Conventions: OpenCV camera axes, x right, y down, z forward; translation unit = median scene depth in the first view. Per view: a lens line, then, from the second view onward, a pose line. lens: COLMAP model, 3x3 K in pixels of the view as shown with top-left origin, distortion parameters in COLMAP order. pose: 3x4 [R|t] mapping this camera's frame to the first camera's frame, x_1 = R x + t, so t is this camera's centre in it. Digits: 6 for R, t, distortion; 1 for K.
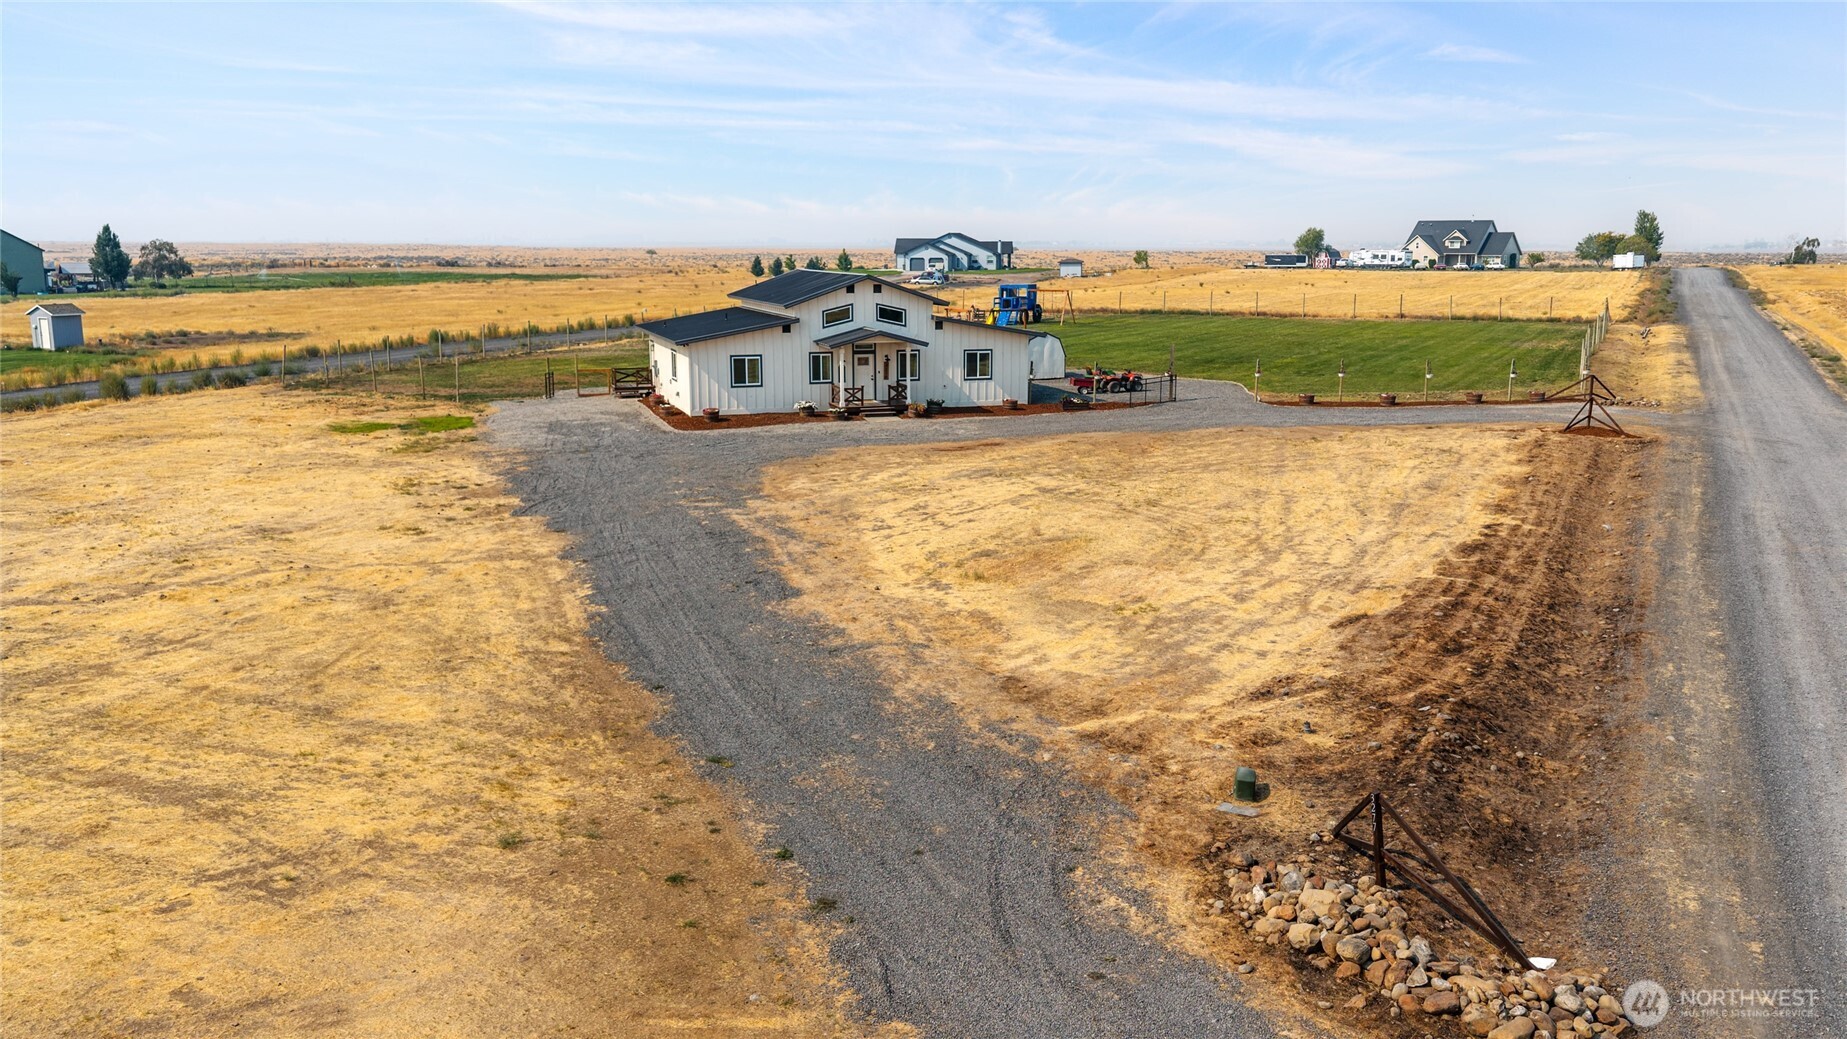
lens RADIAL K [[1482.5, 0, 923.5], [0, 1482.5, 519.5], [0, 0, 1]] dist [0.007647, -0.018798]
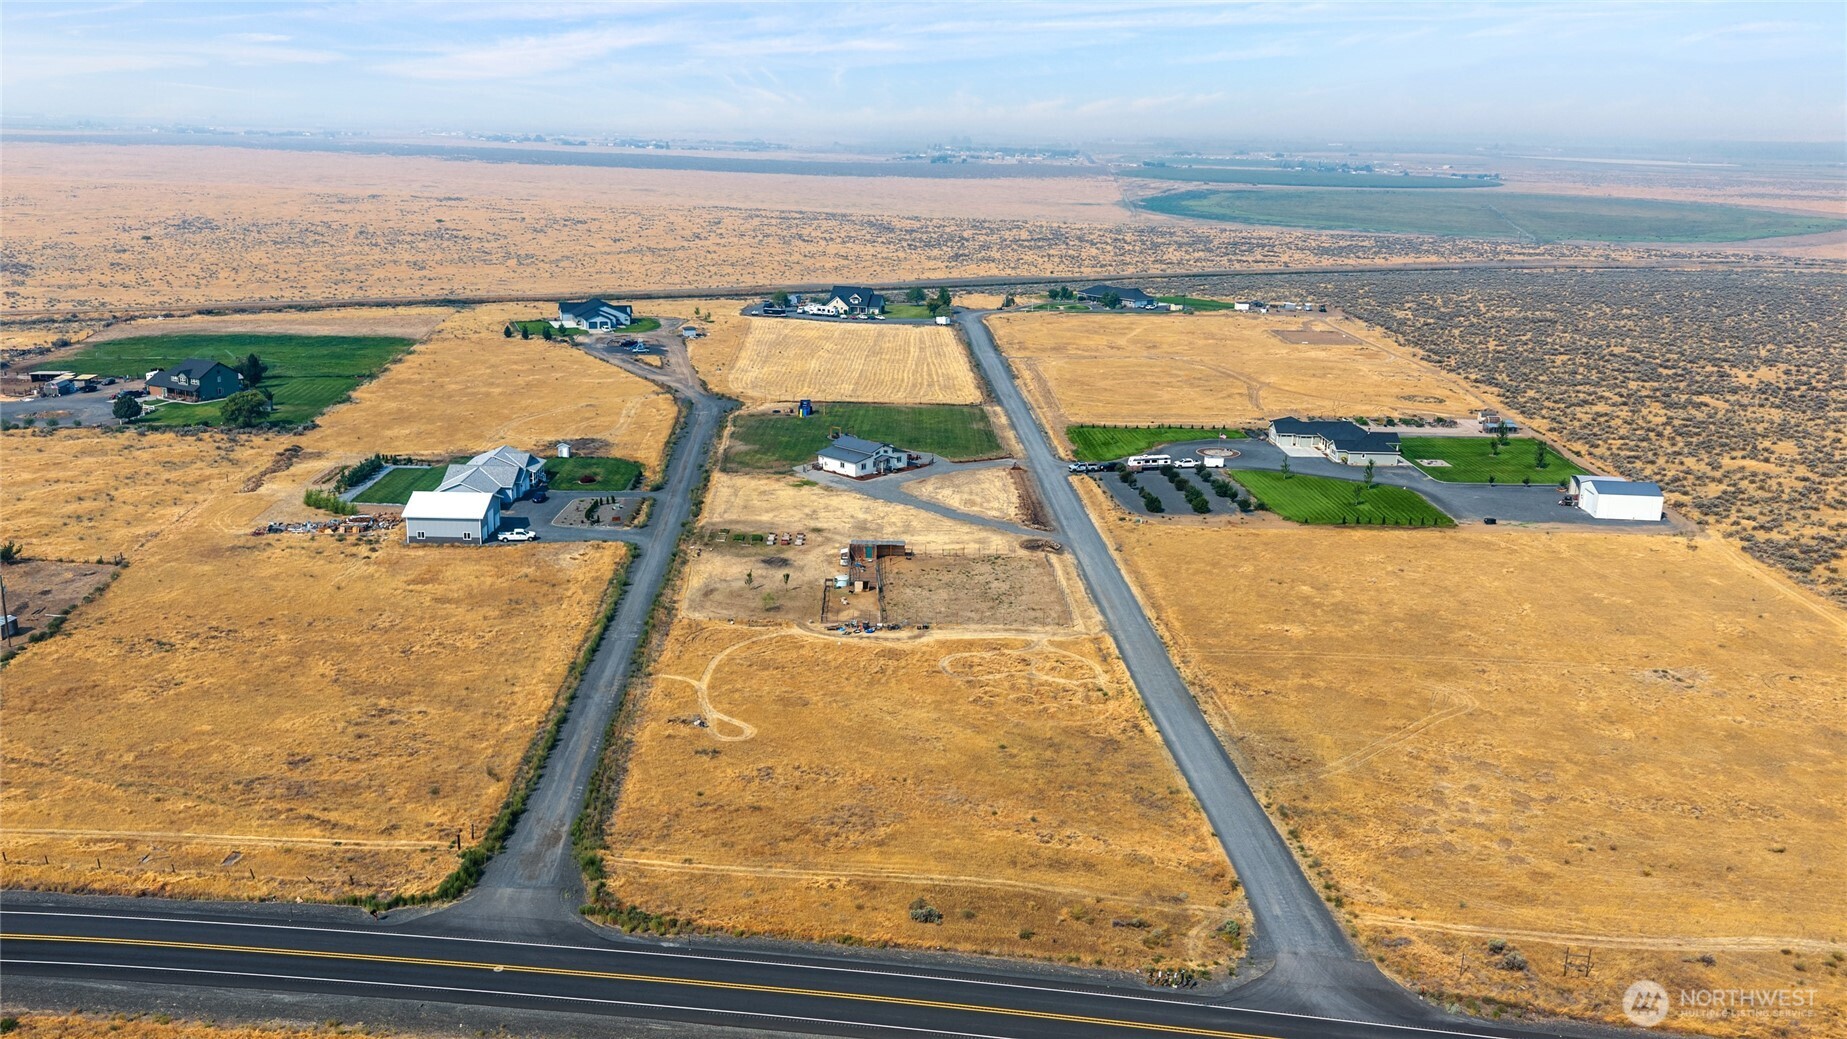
lens RADIAL K [[1507.1, 0, 923.5], [0, 1507.1, 519.5], [0, 0, 1]] dist [0.070473, -0.141389]
pose [[0.875172, -0.098812, 0.473614, -0.999412], [0.059009, 0.993414, 0.098218, -0.173929], [-0.480200, -0.058010, 0.875239, -1.488382]]
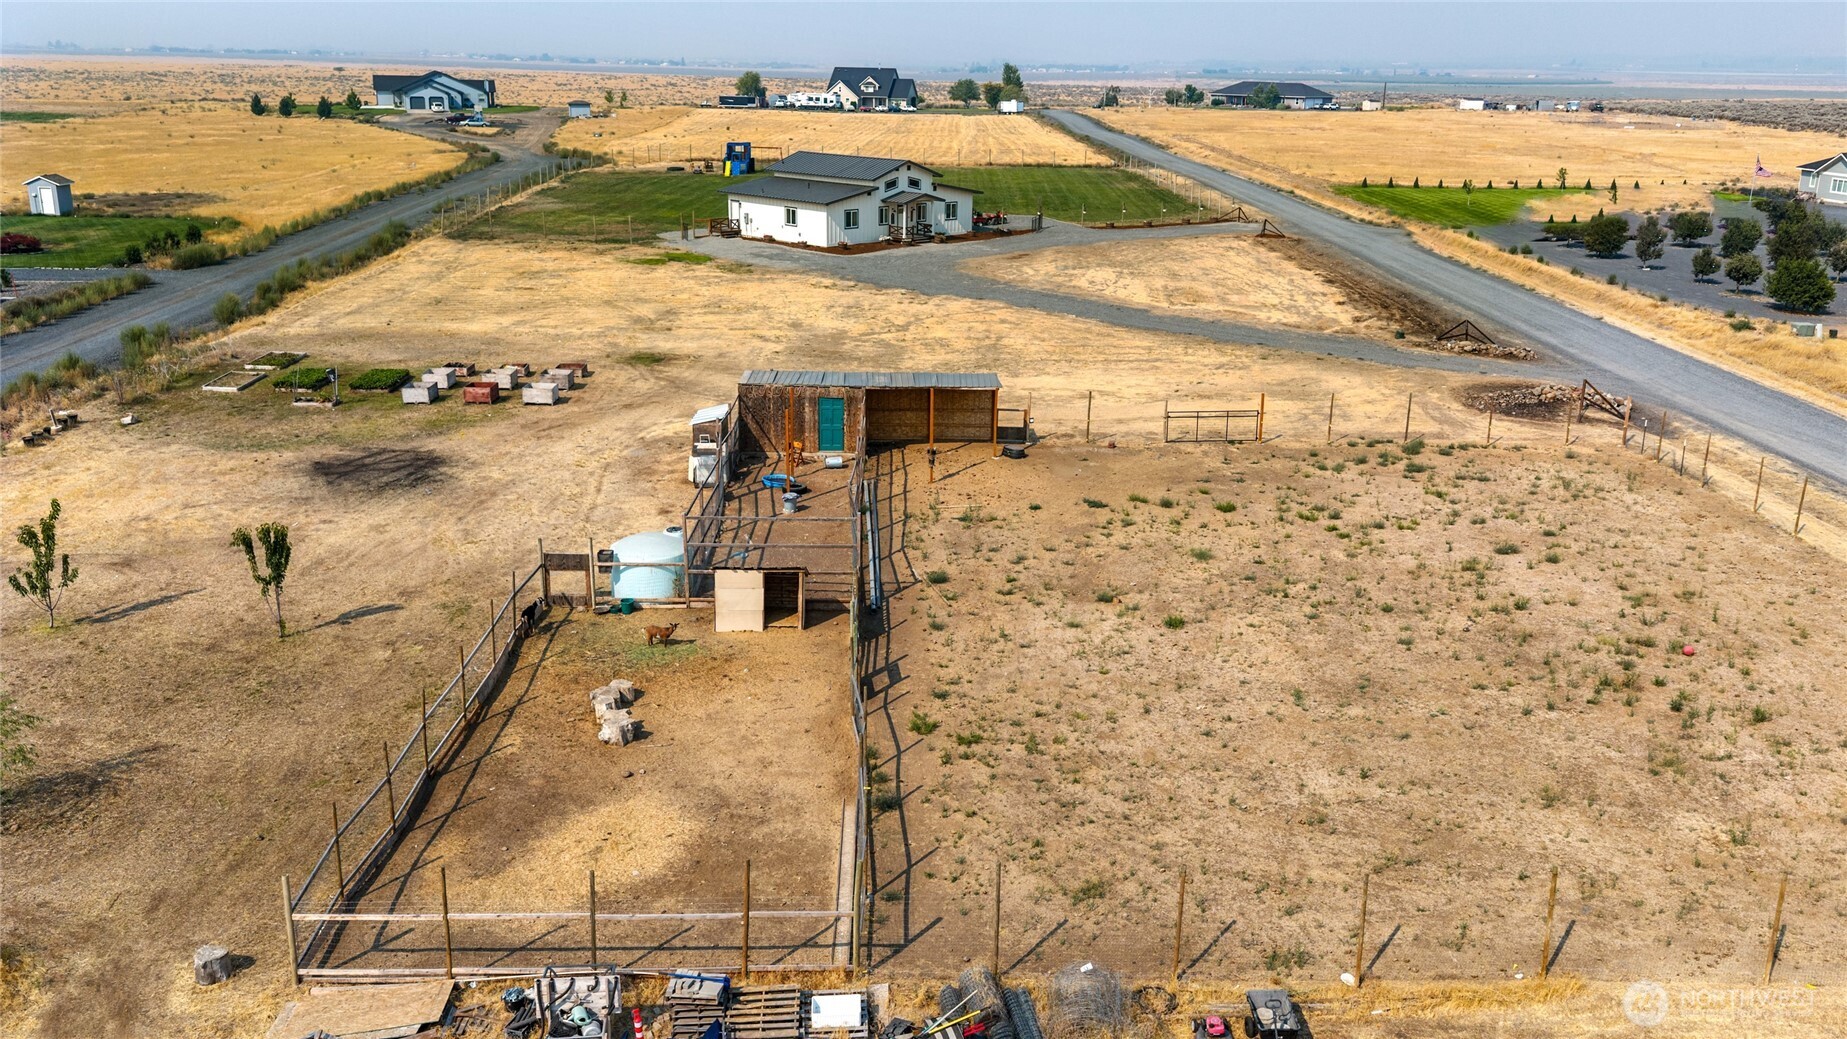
lens RADIAL K [[1507.1, 0, 923.5], [0, 1507.1, 519.5], [0, 0, 1]] dist [0.070473, -0.141389]
pose [[0.885734, -0.118411, 0.448836, -0.375372], [0.067015, 0.989407, 0.128775, 0.010354], [-0.459330, -0.083982, 0.884287, -0.262853]]
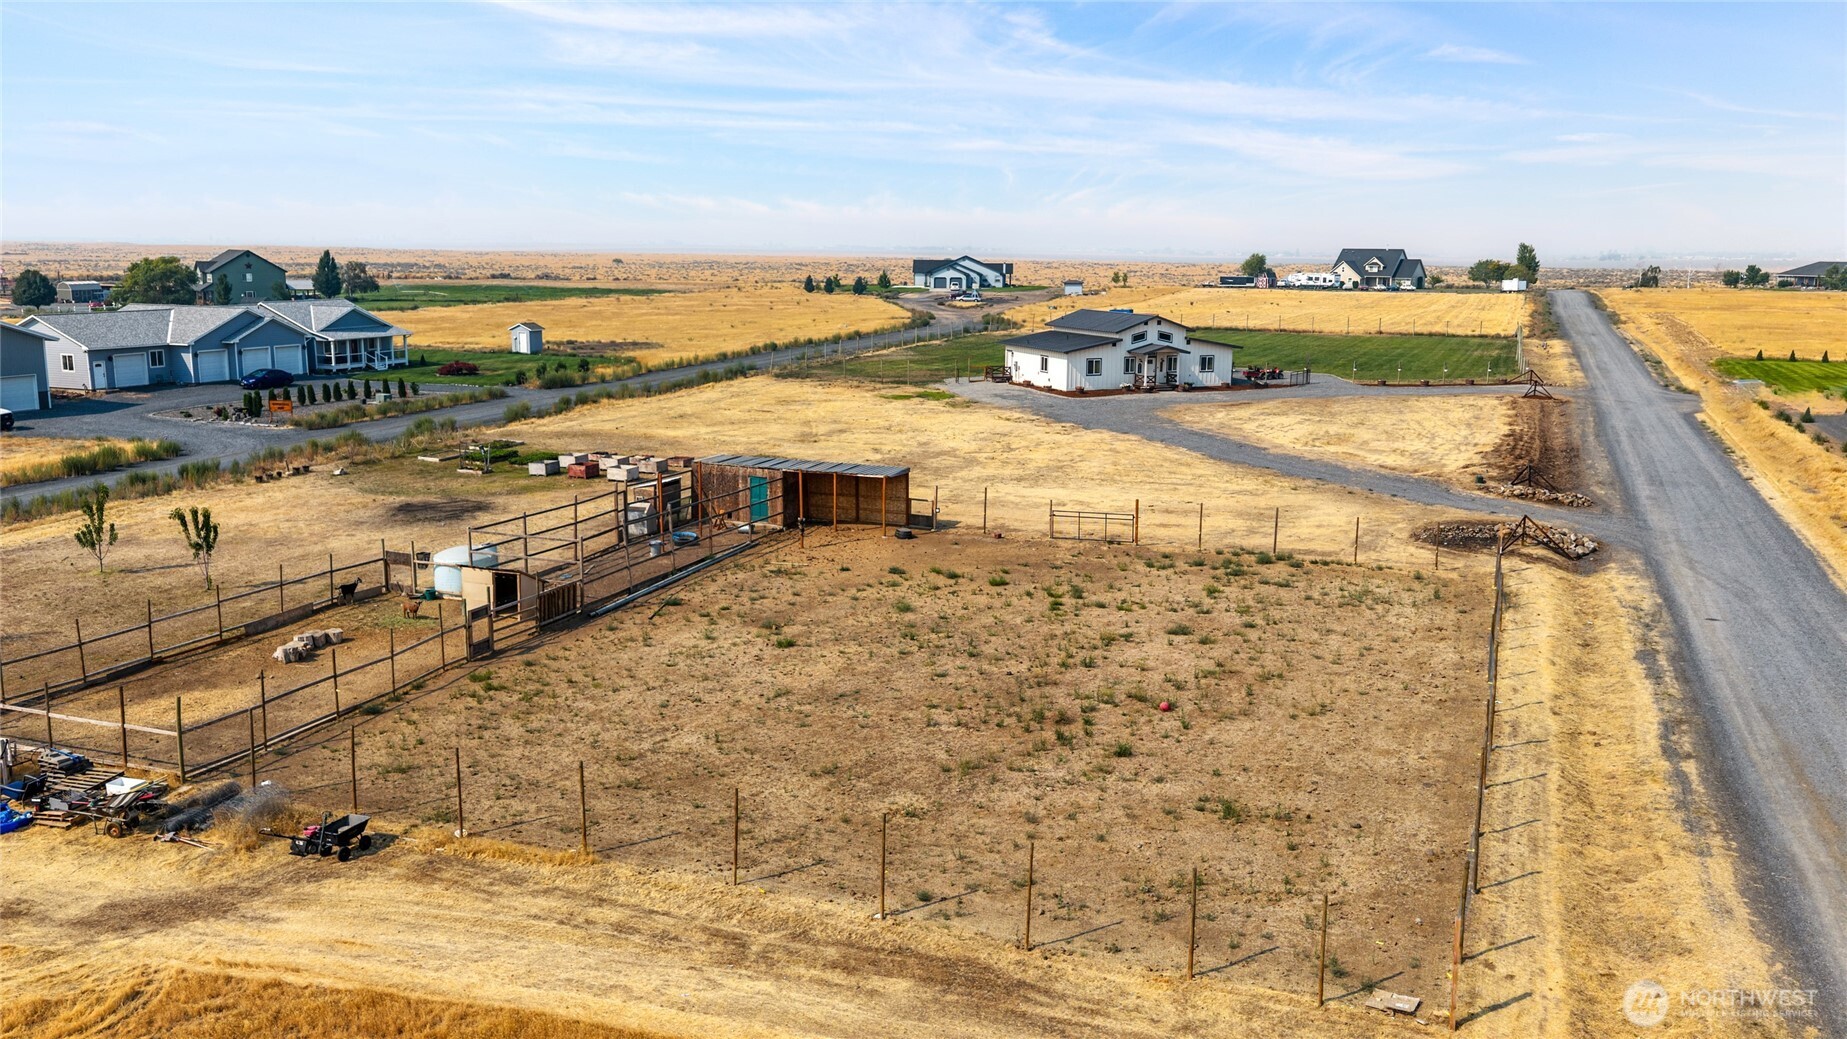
lens RADIAL K [[1481.6, 0, 923.5], [0, 1481.6, 519.5], [0, 0, 1]] dist [0.047651, -0.099800]
pose [[0.996865, -0.004587, 0.078993, -0.208521], [0.004749, 0.999987, -0.001870, 0.041107], [-0.078984, 0.002240, 0.996873, -0.366912]]
